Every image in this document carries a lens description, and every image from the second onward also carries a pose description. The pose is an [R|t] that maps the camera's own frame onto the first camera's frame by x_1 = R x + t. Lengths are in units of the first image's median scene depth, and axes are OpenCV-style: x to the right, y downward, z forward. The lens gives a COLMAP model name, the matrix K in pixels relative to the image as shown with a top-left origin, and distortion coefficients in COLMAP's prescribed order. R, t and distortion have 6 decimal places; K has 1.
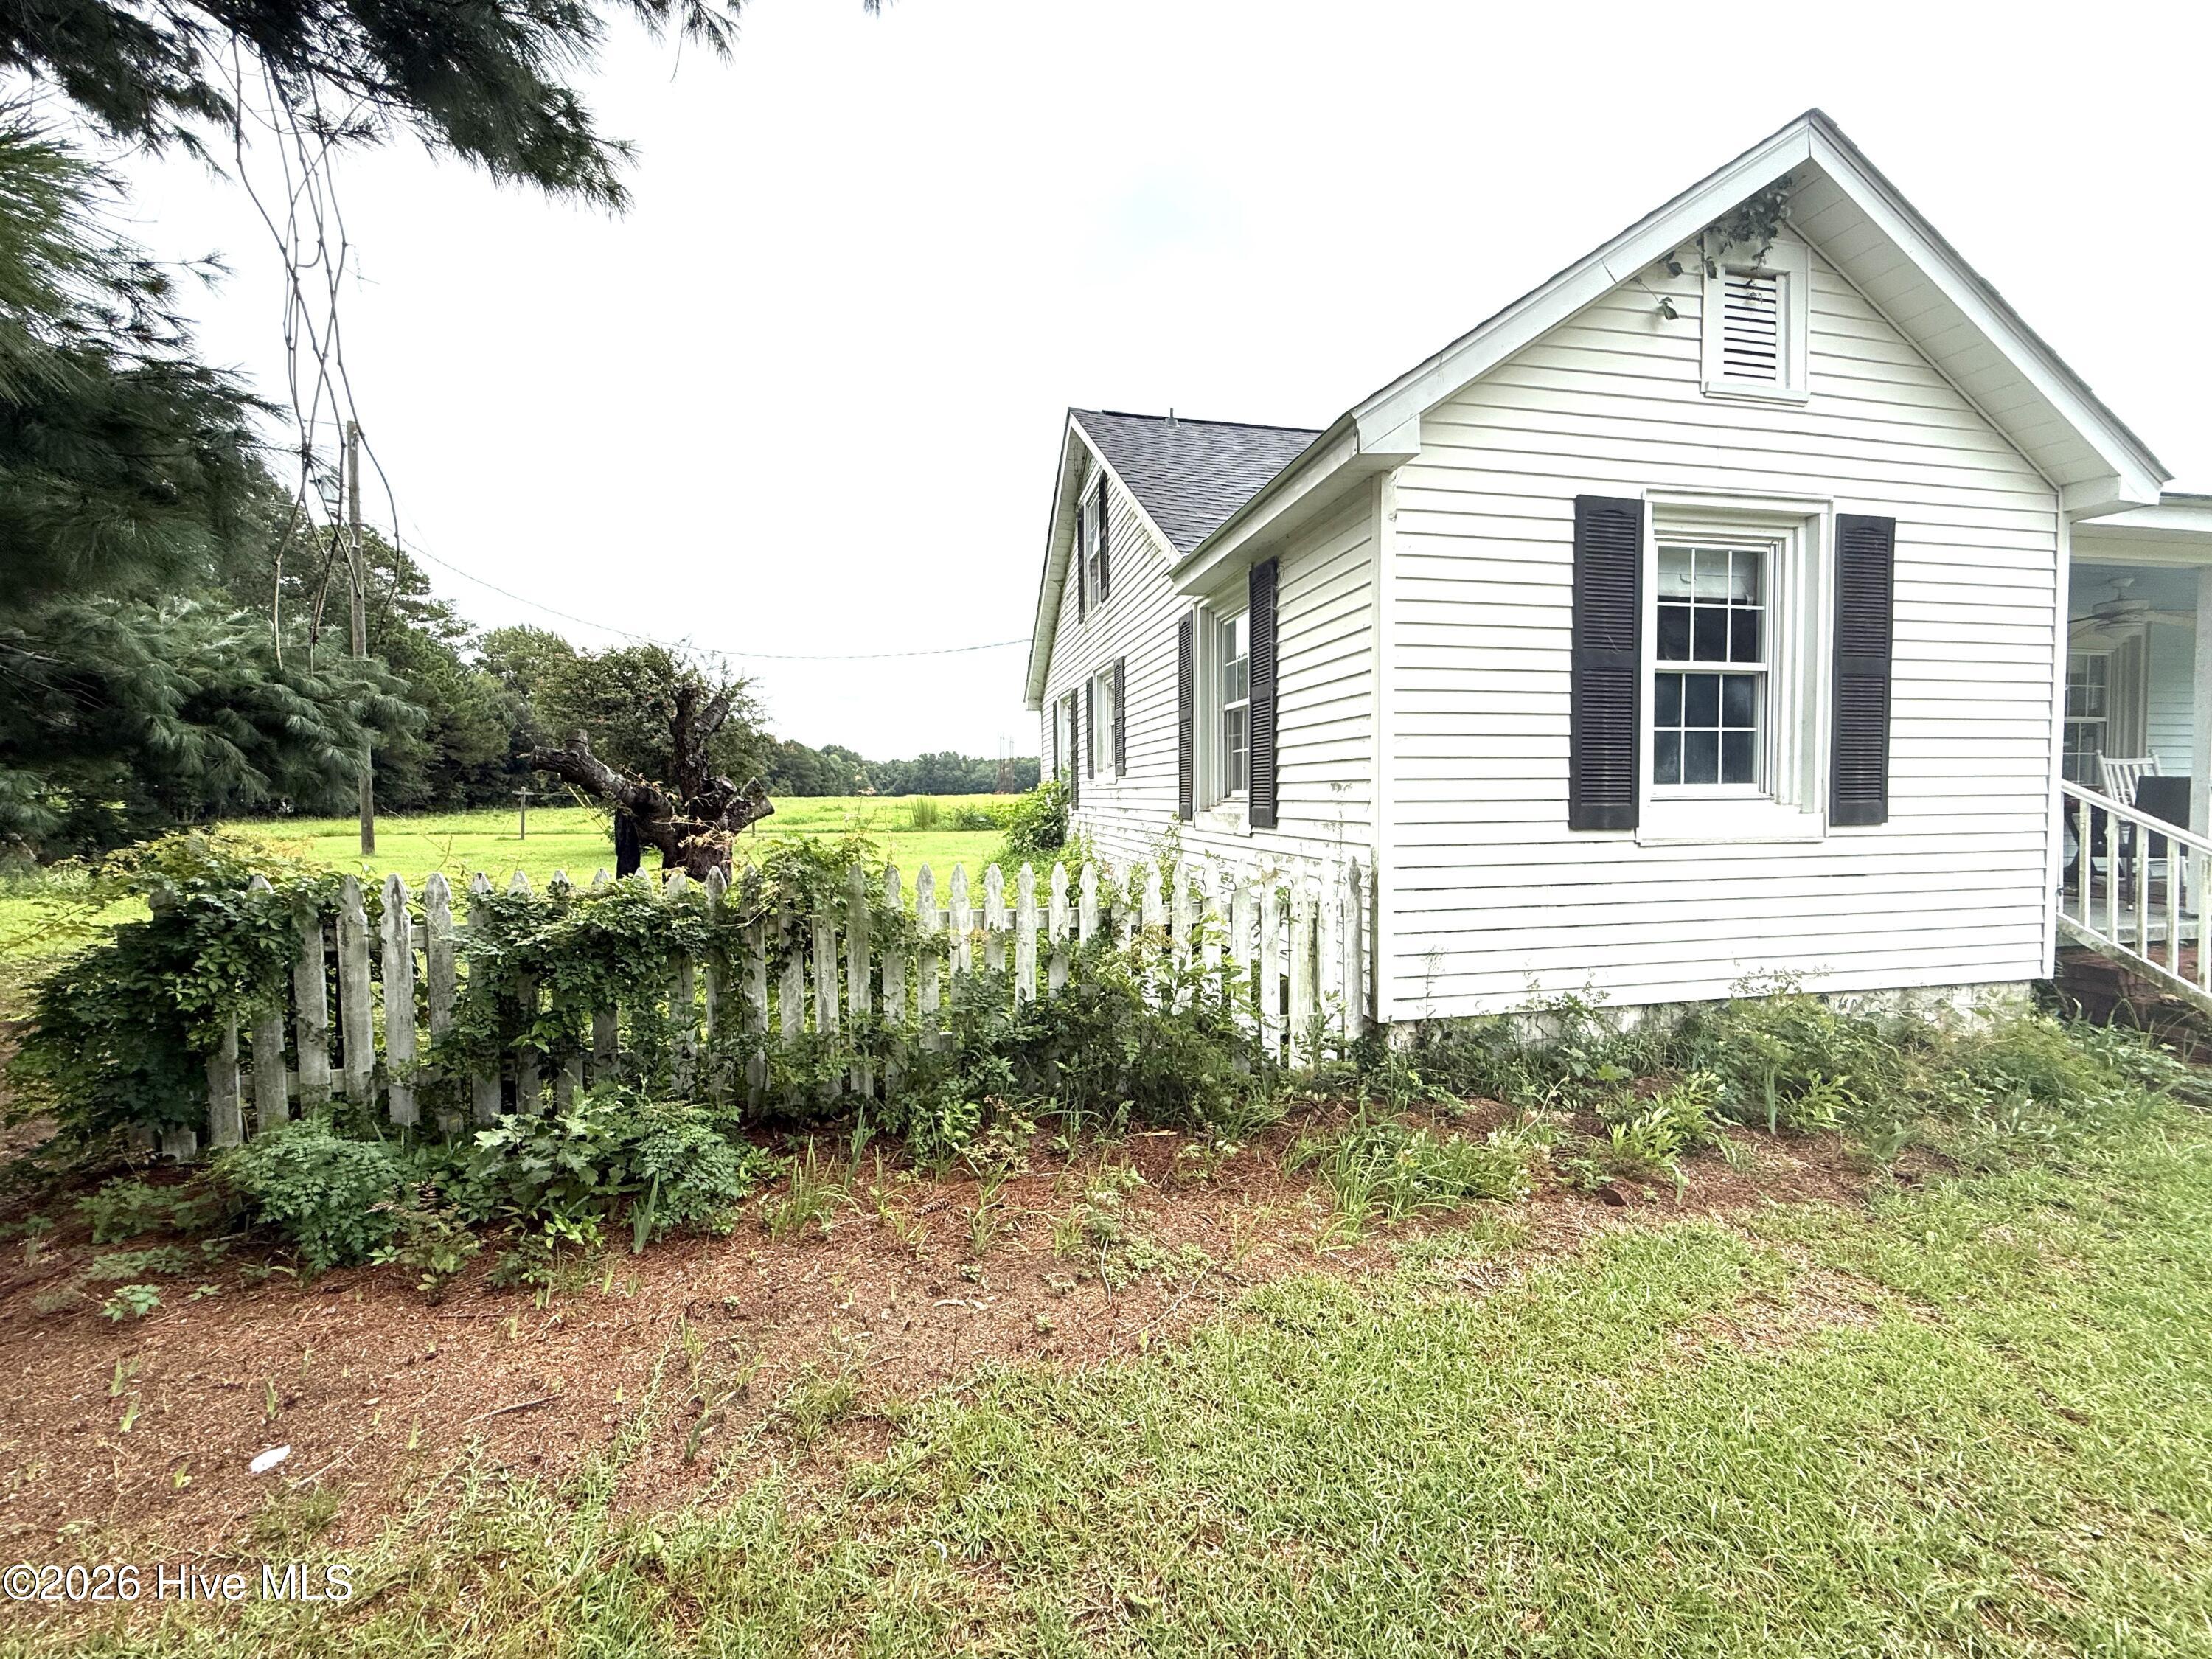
lens RADIAL K [[881.1, 0, 1101.9], [0, 881.1, 831.5], [0, 0, 1]] dist [0.000175, -0.000138]
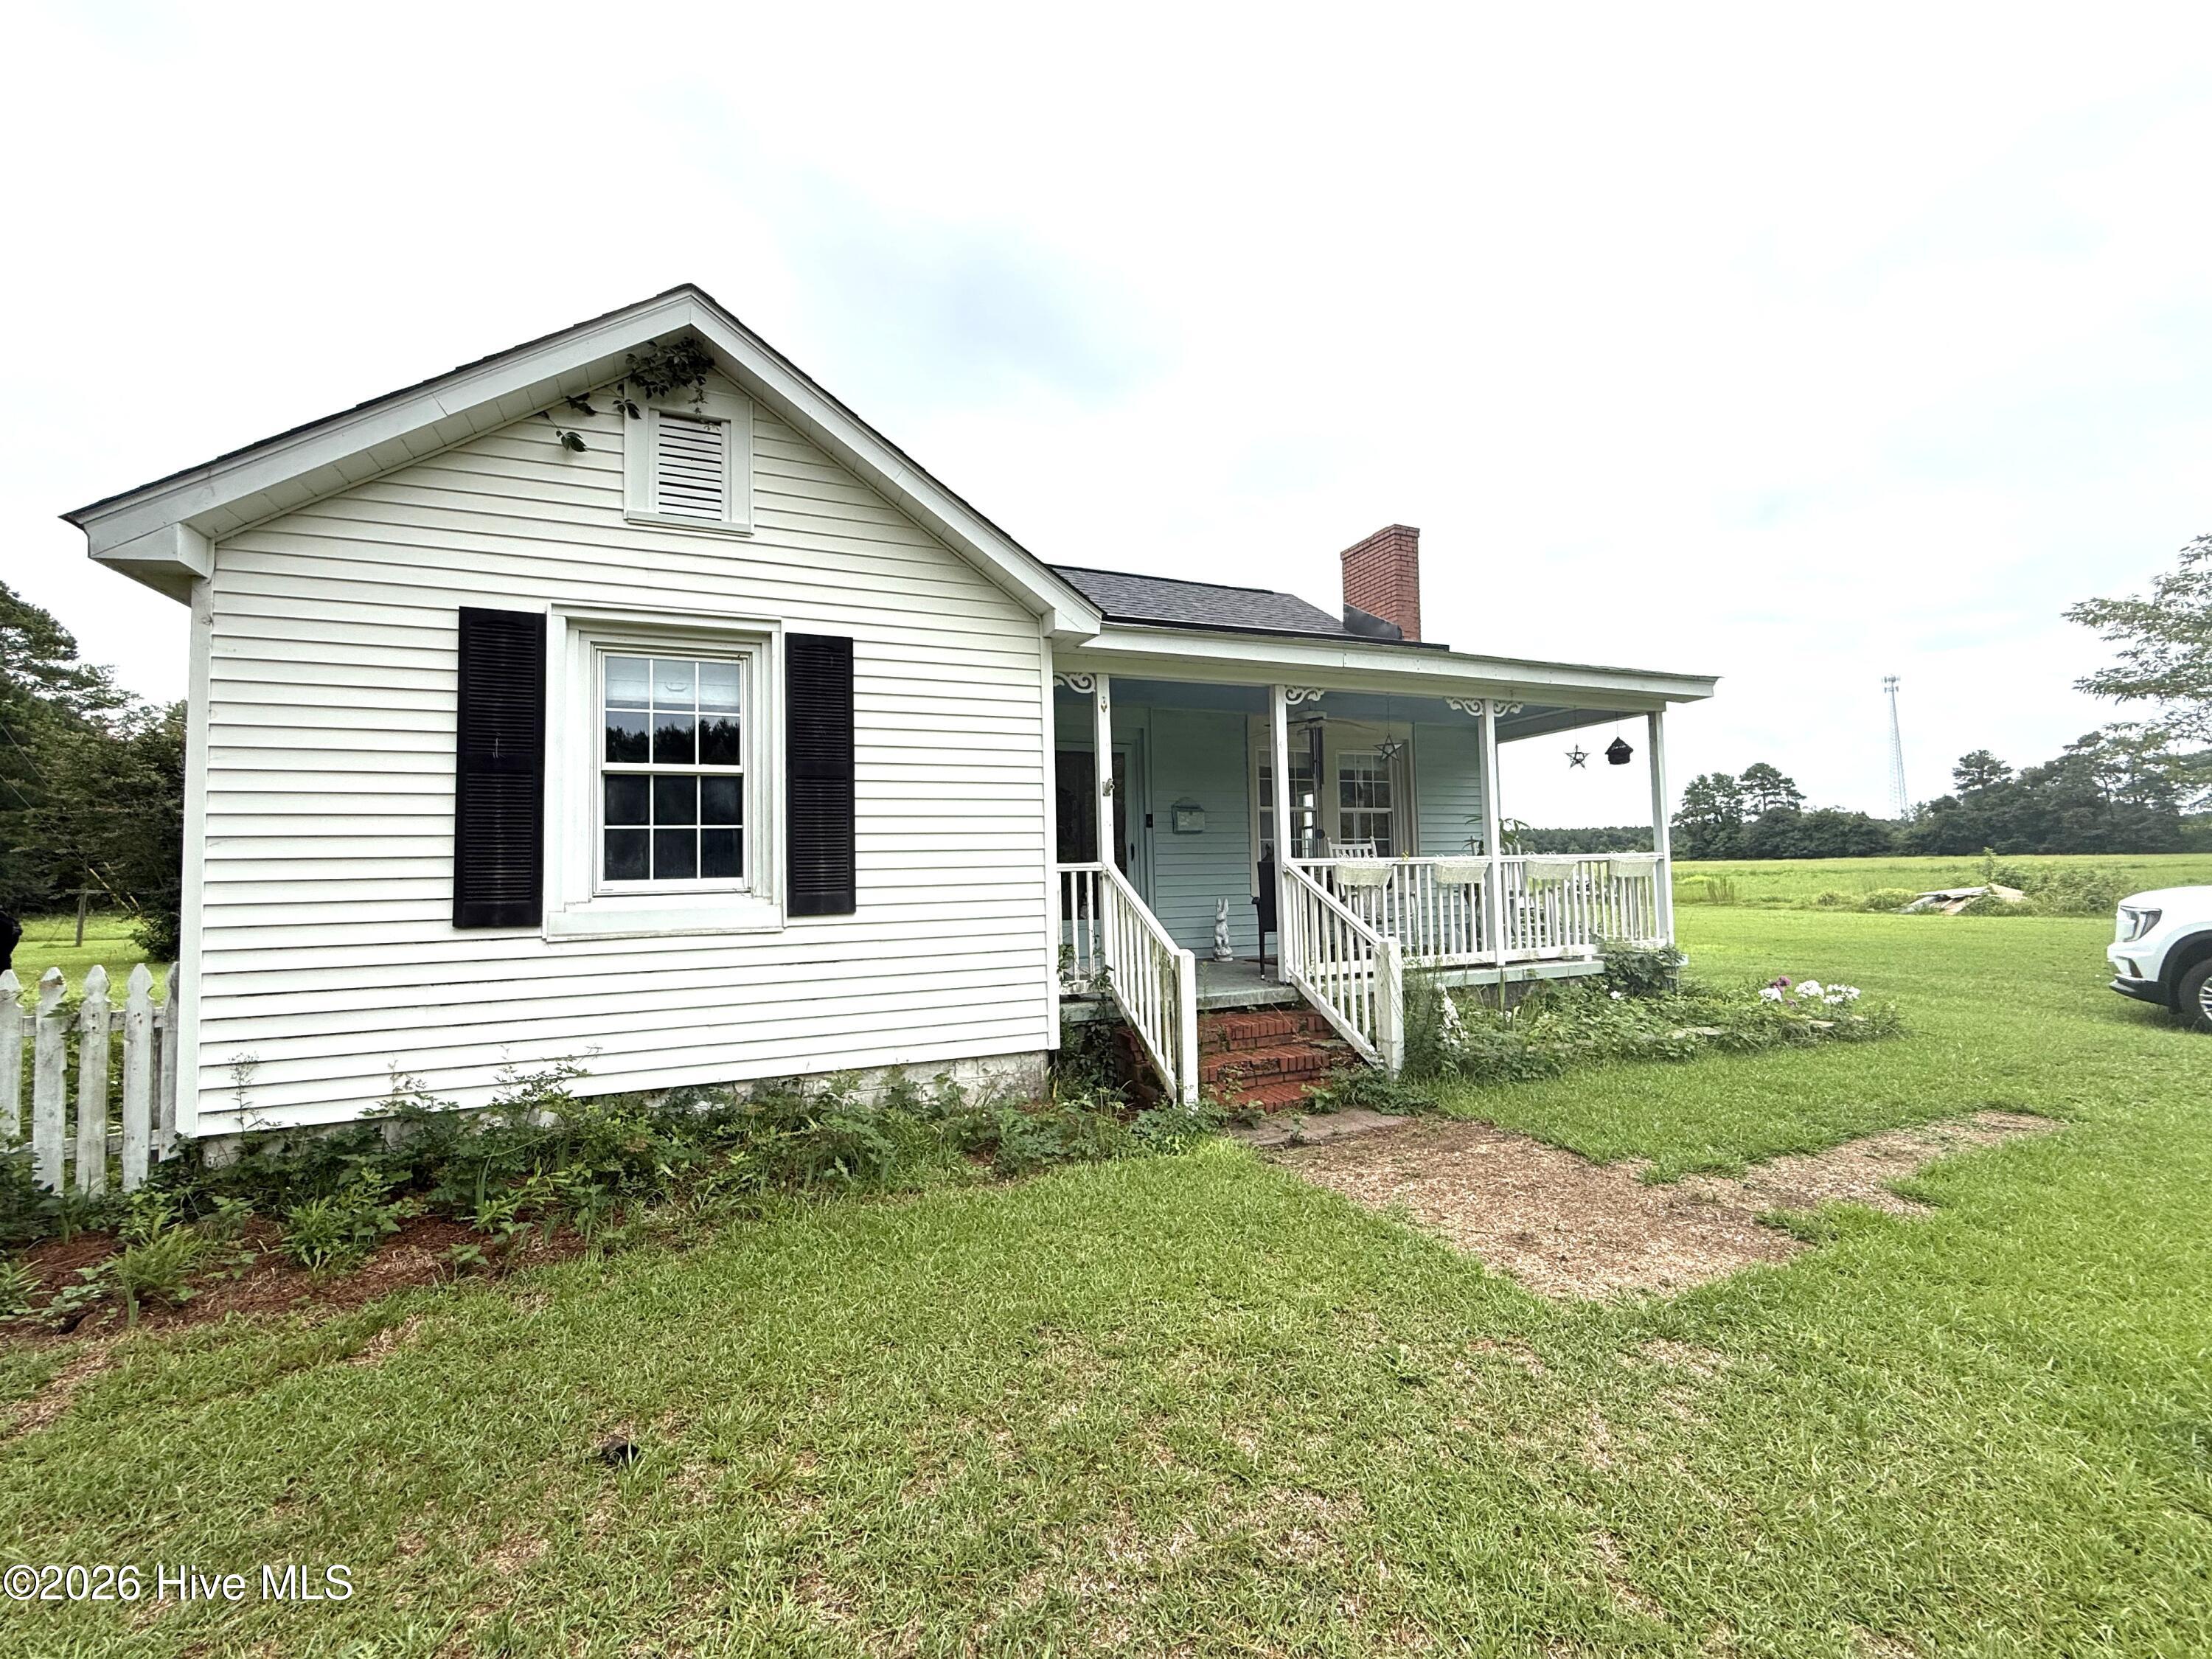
lens RADIAL K [[881.1, 0, 1097.5], [0, 881.1, 833.5], [0, 0, 1]] dist [0.000175, -0.000138]
pose [[0.982584, -0.007629, 0.185662, 0.995154], [0.024471, 0.995767, -0.088592, -0.002898], [-0.184200, 0.091592, 0.978612, -0.125162]]
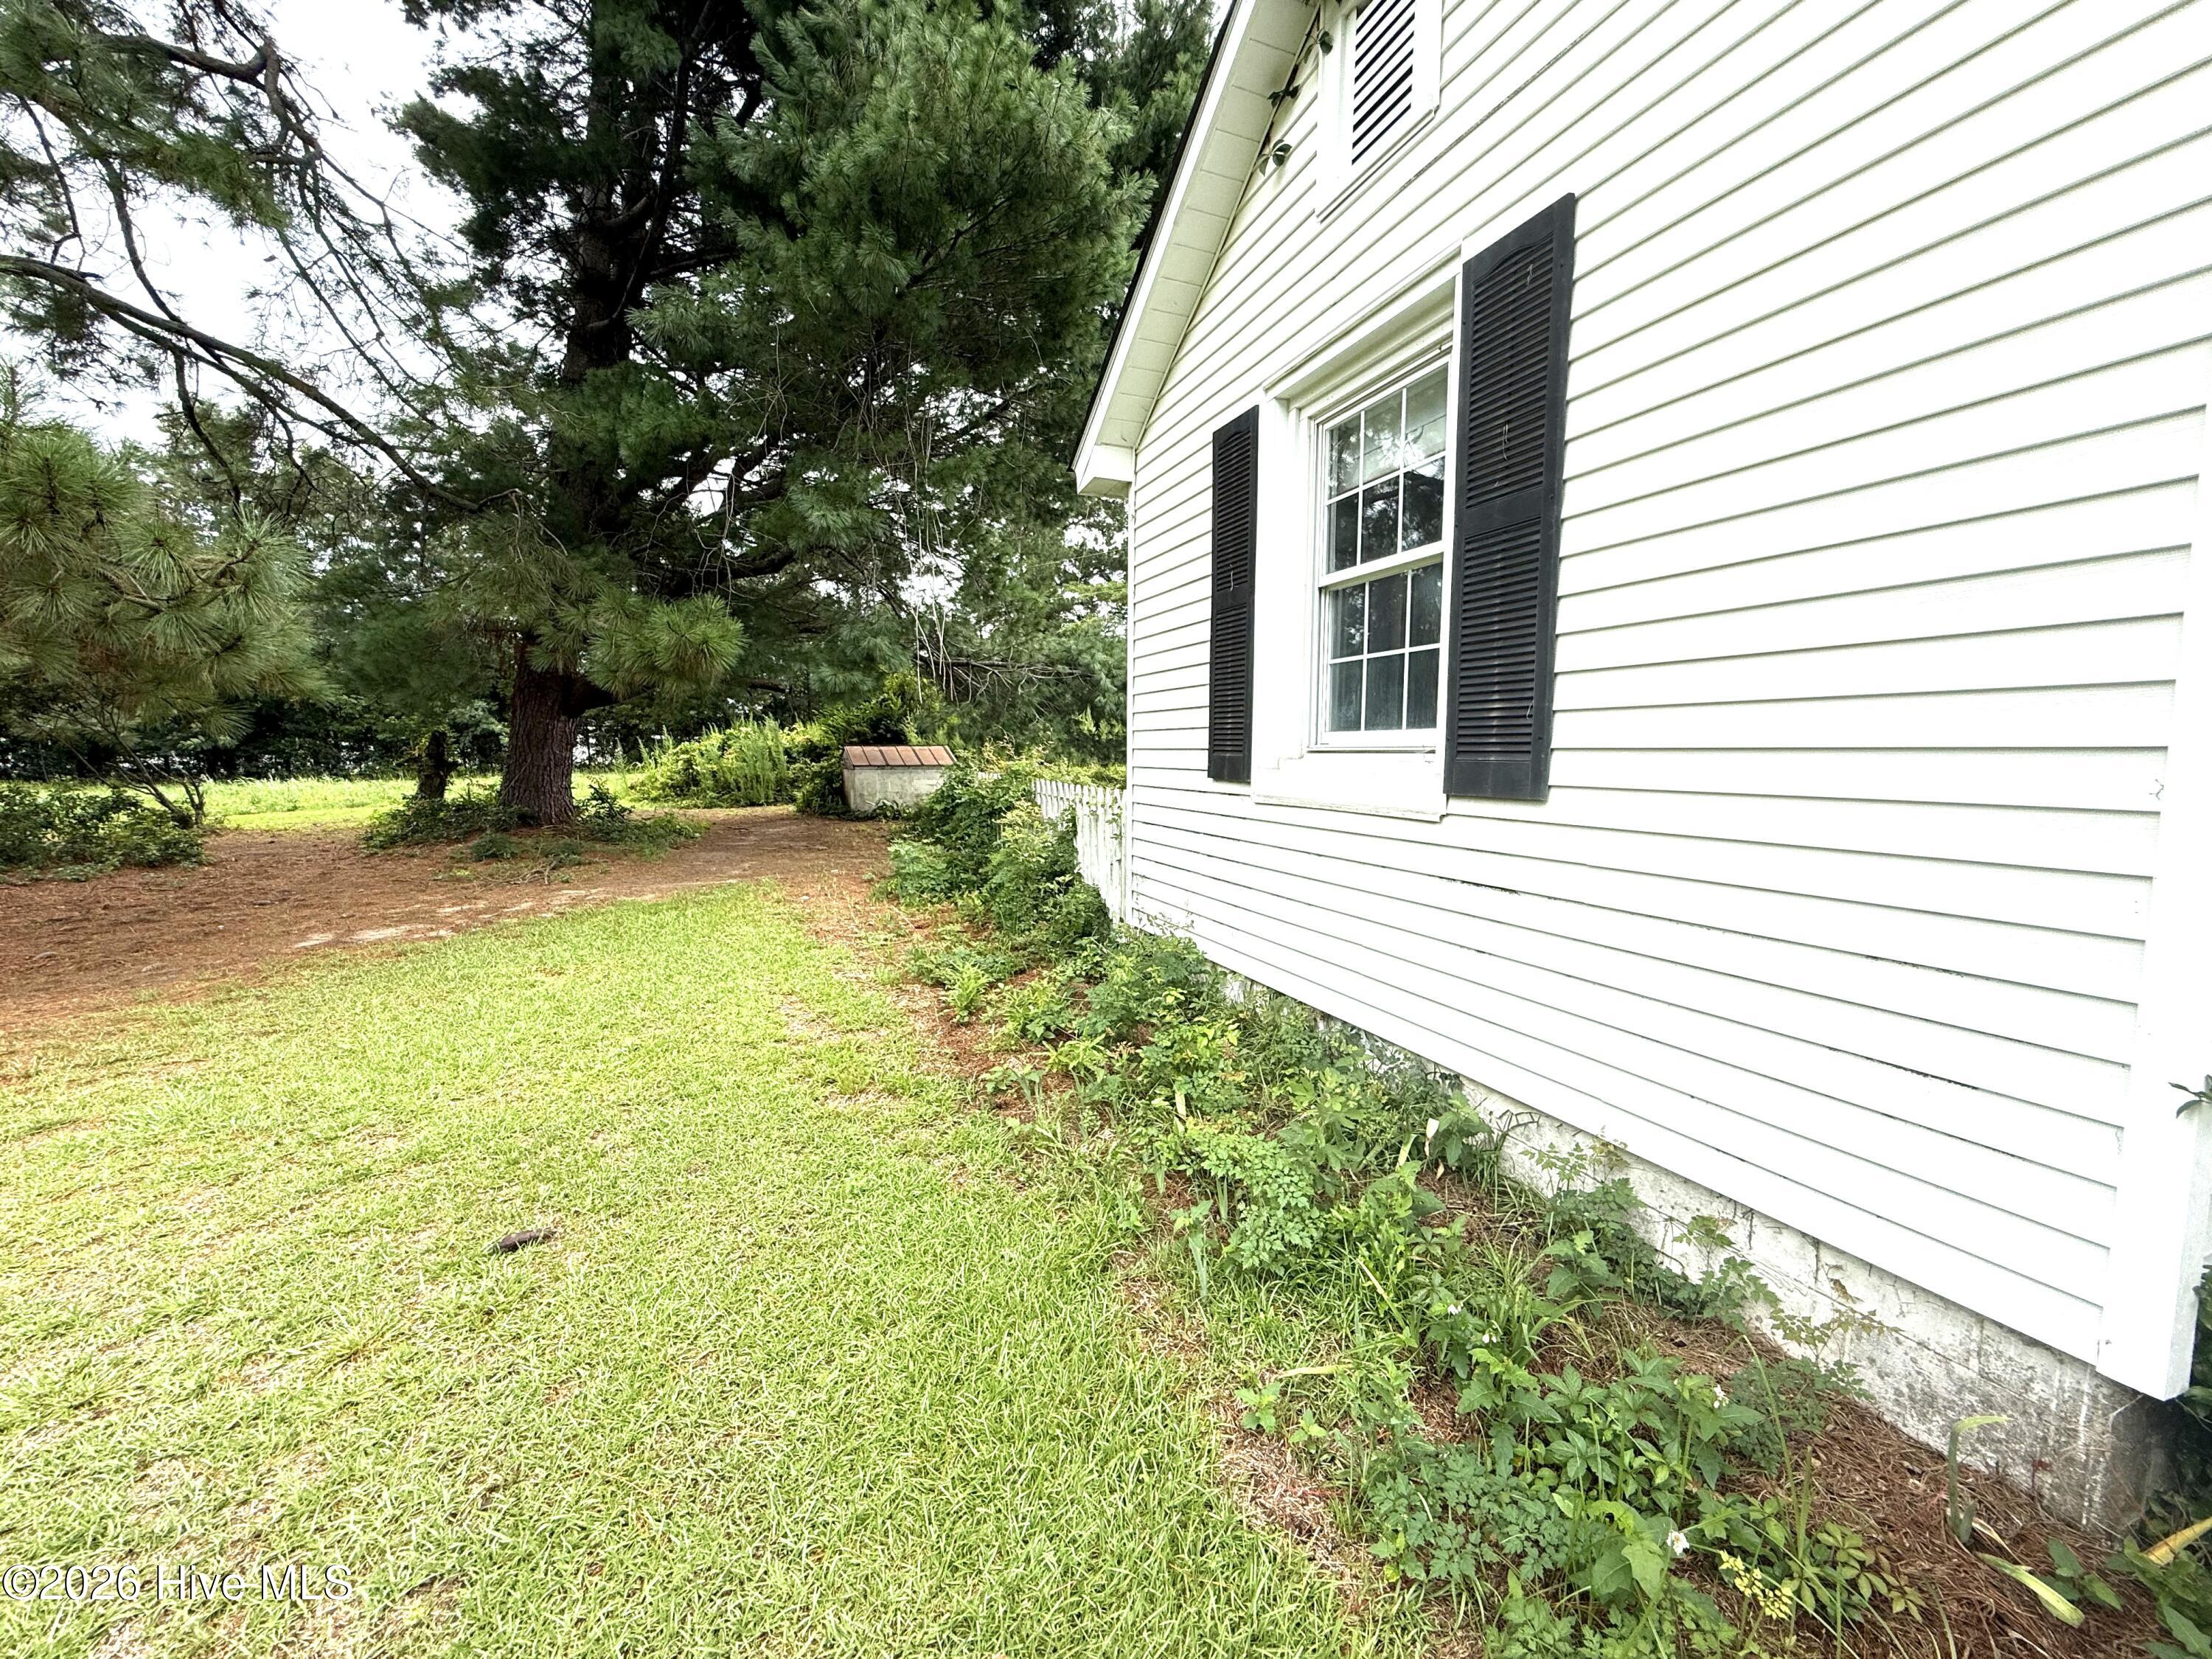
lens RADIAL K [[881.1, 0, 1100.1], [0, 881.1, 825.7], [0, 0, 1]] dist [0.000175, -0.000138]
pose [[0.179365, 0.093398, -0.979339, 1.375390], [-0.043009, 0.995276, 0.087041, -0.029397], [0.982842, 0.026508, 0.182534, 0.651702]]
